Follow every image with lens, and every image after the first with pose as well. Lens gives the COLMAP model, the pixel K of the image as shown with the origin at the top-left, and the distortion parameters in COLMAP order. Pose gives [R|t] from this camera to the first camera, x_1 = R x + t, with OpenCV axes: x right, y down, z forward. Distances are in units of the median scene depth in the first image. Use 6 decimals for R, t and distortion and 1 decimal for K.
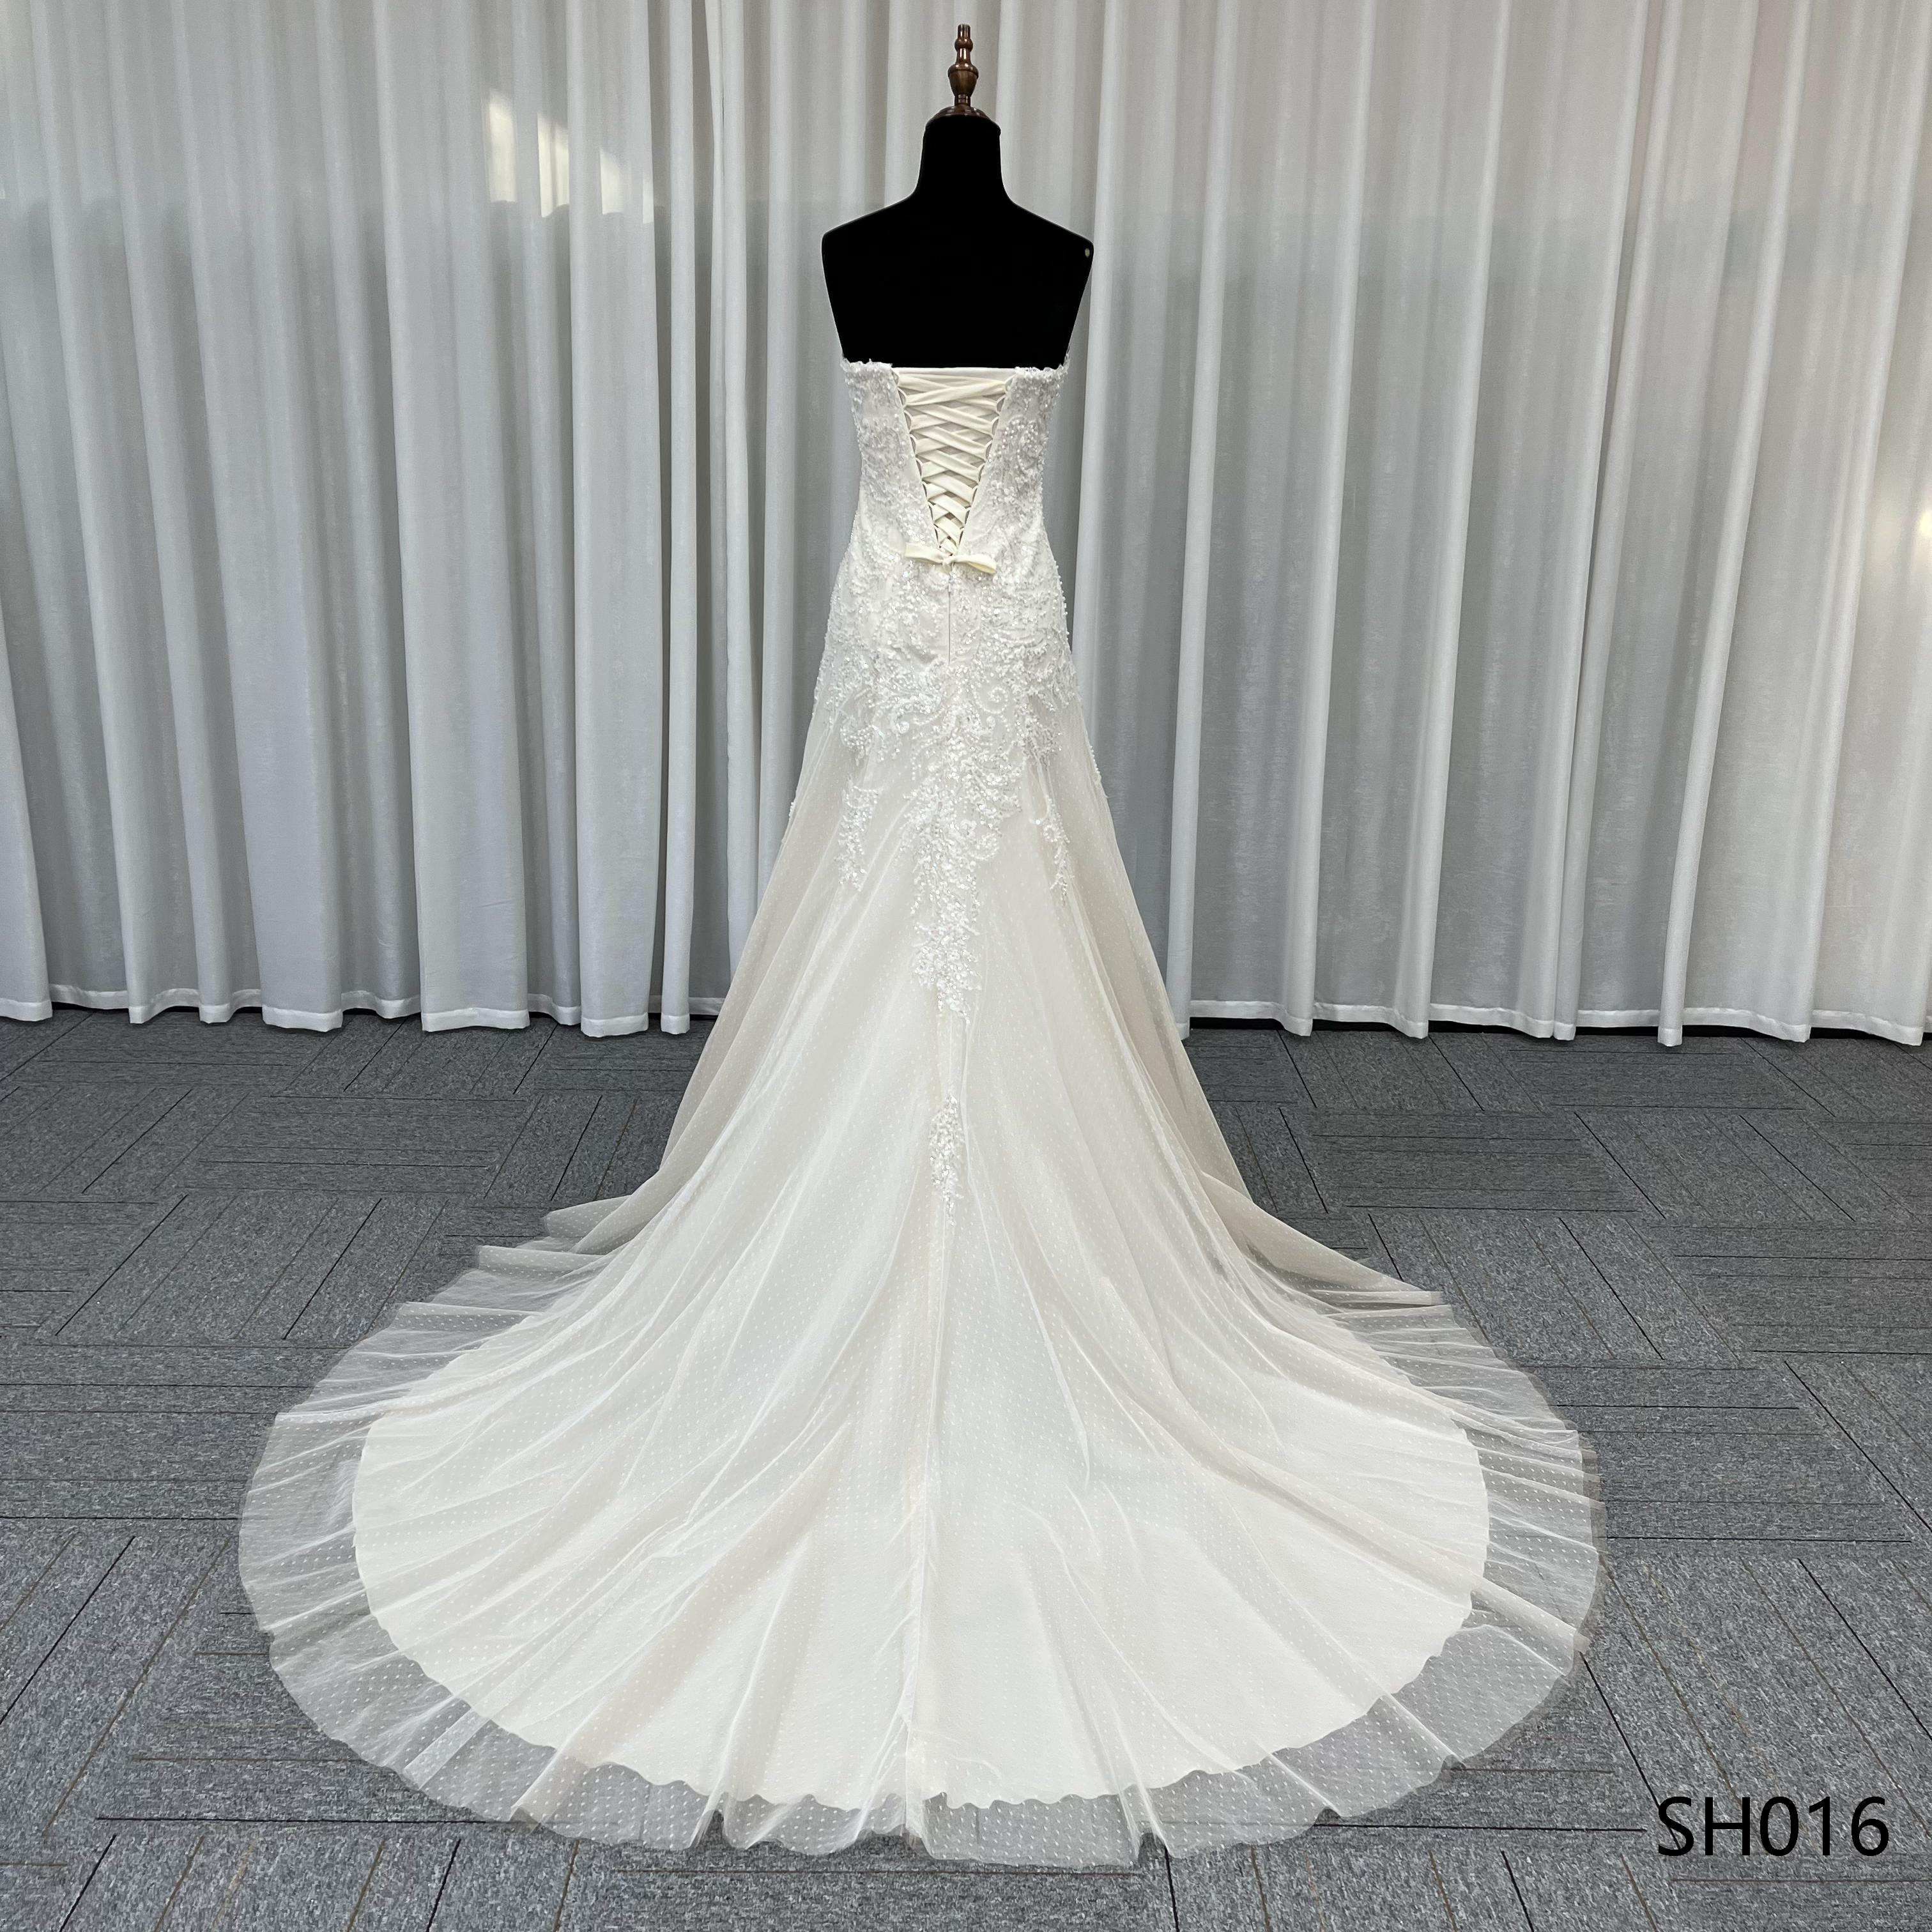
lens RADIAL K [[1977.0, 0, 960.5], [0, 1977.0, 987.6], [0, 0, 1]] dist [0.017429, 0.000000]
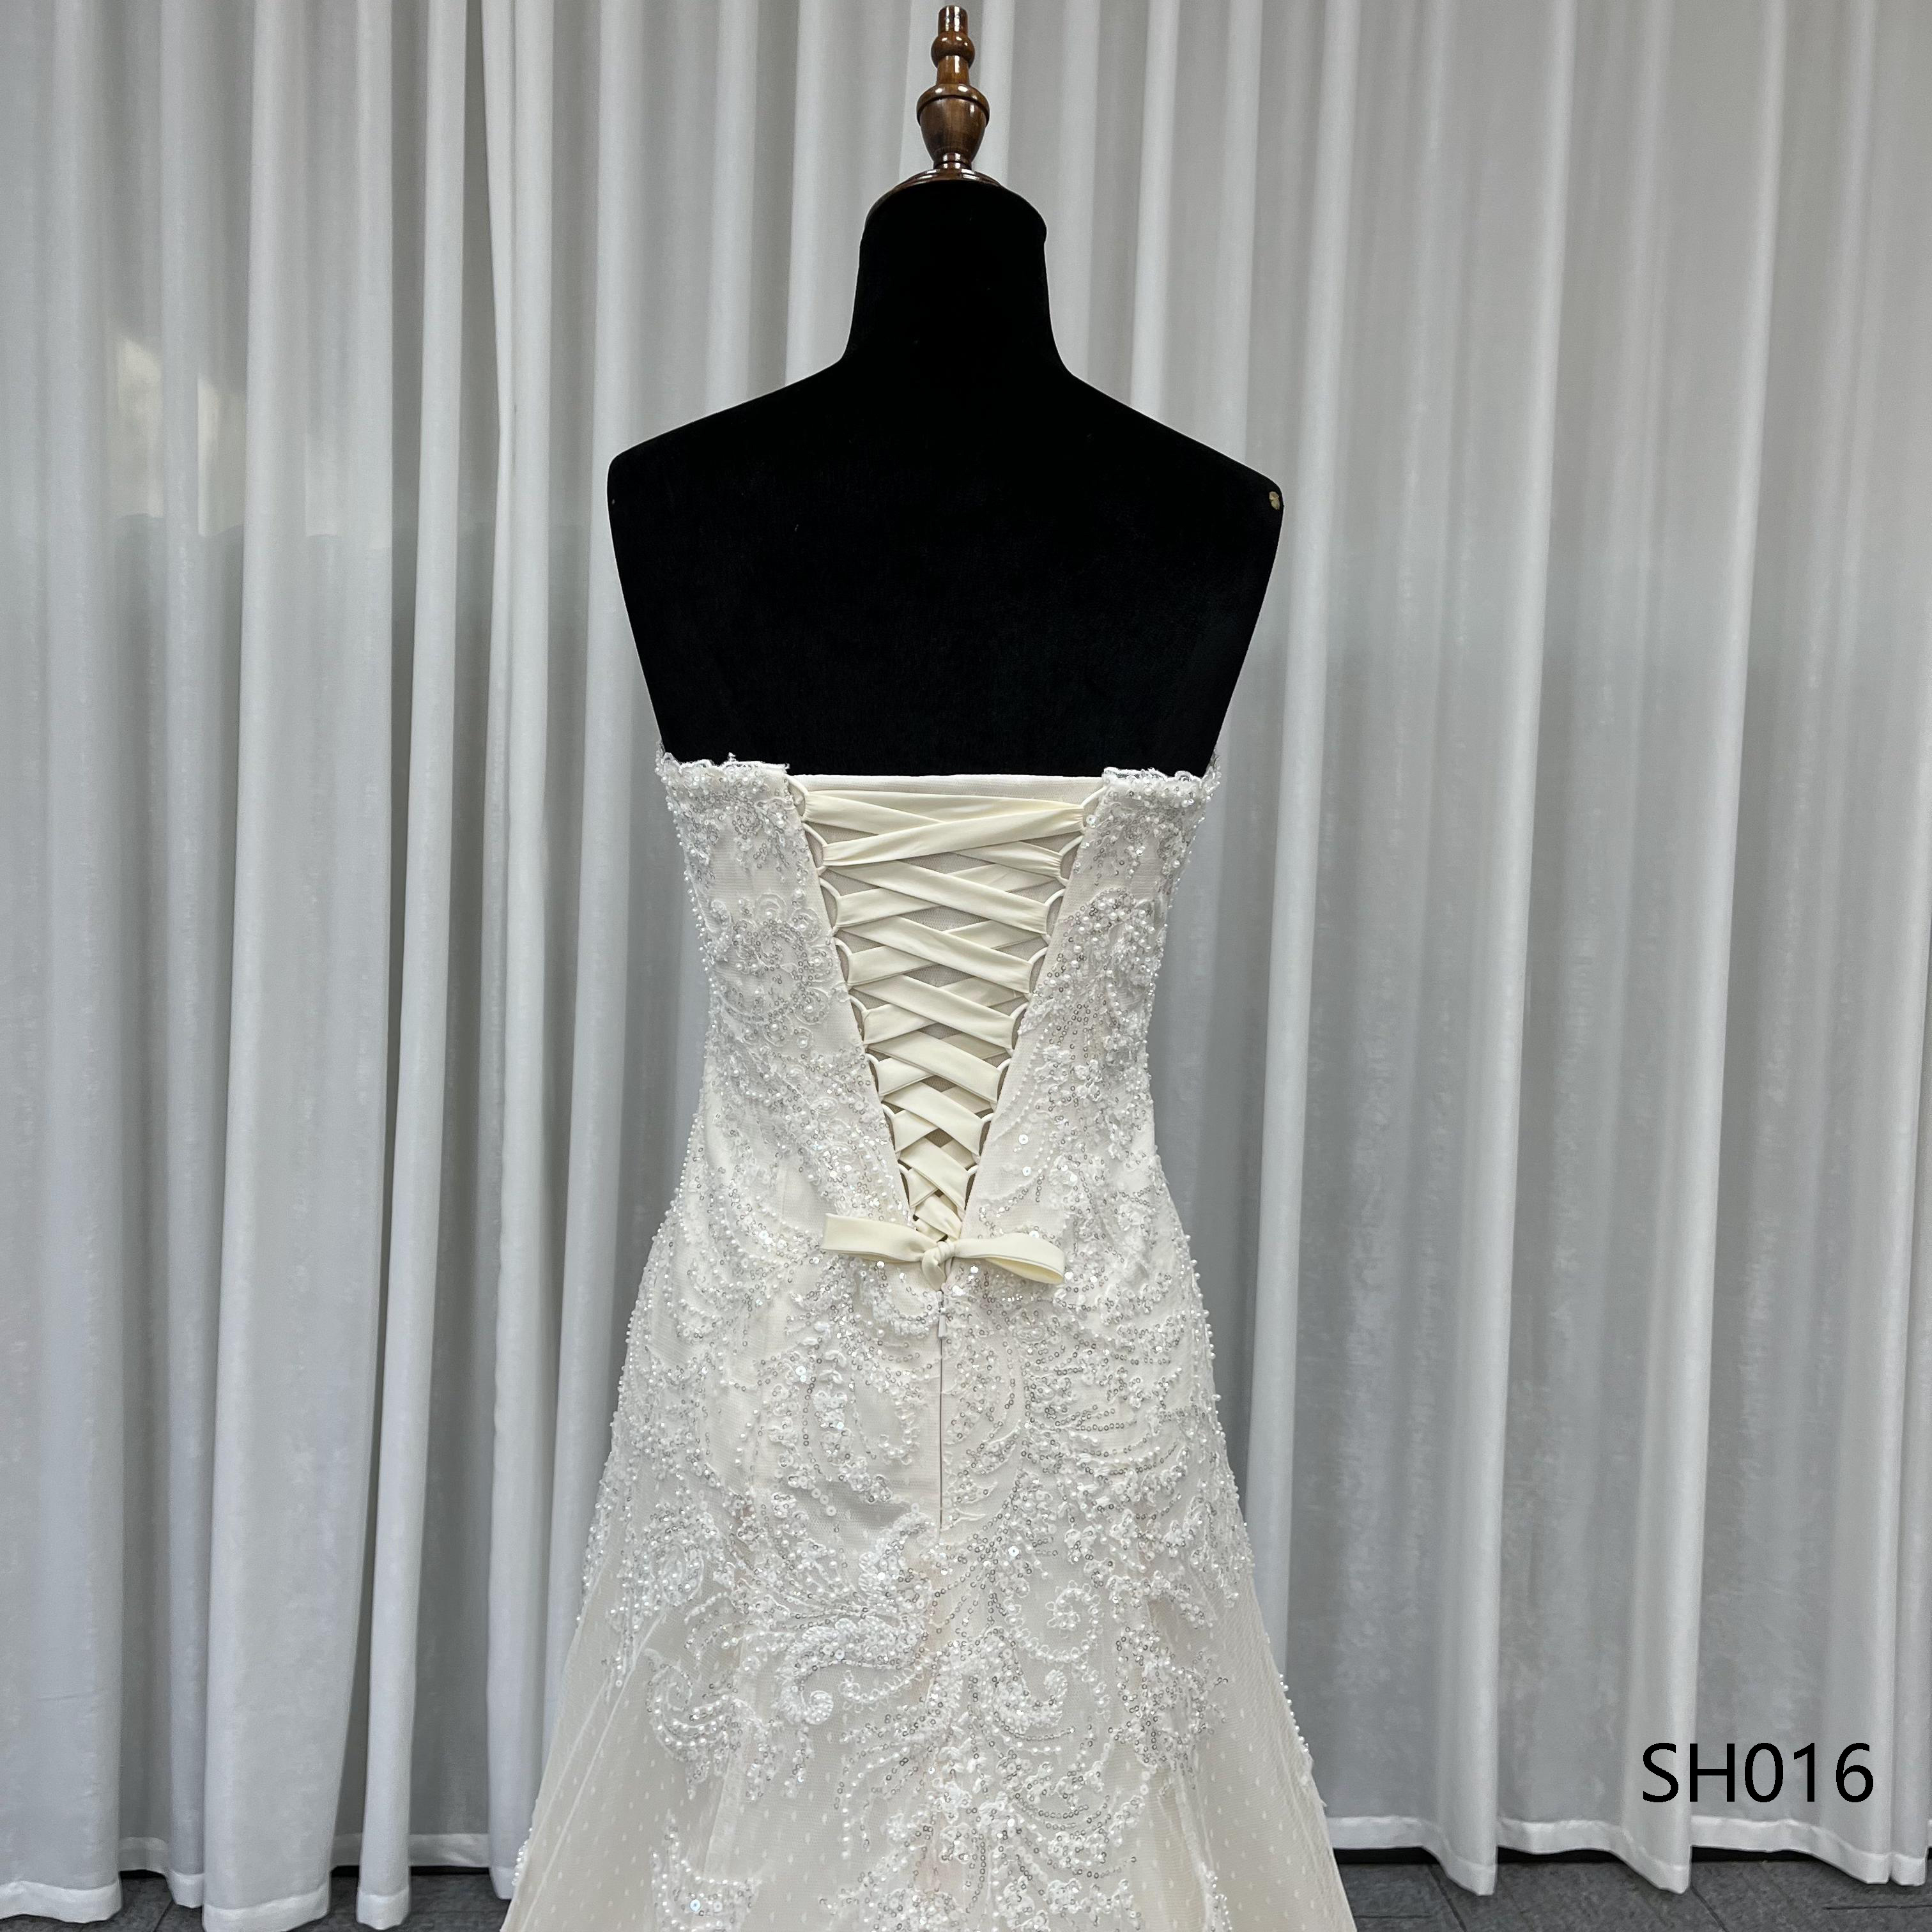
lens RADIAL K [[1977.0, 0, 963.5], [0, 1977.0, 982.5], [0, 0, 1]] dist [0.017429, 0.000000]
pose [[0.998153, 0.002627, 0.060692, -0.024007], [0.010160, 0.977772, -0.209424, -0.185494], [-0.059893, 0.209654, 0.975940, 0.612276]]
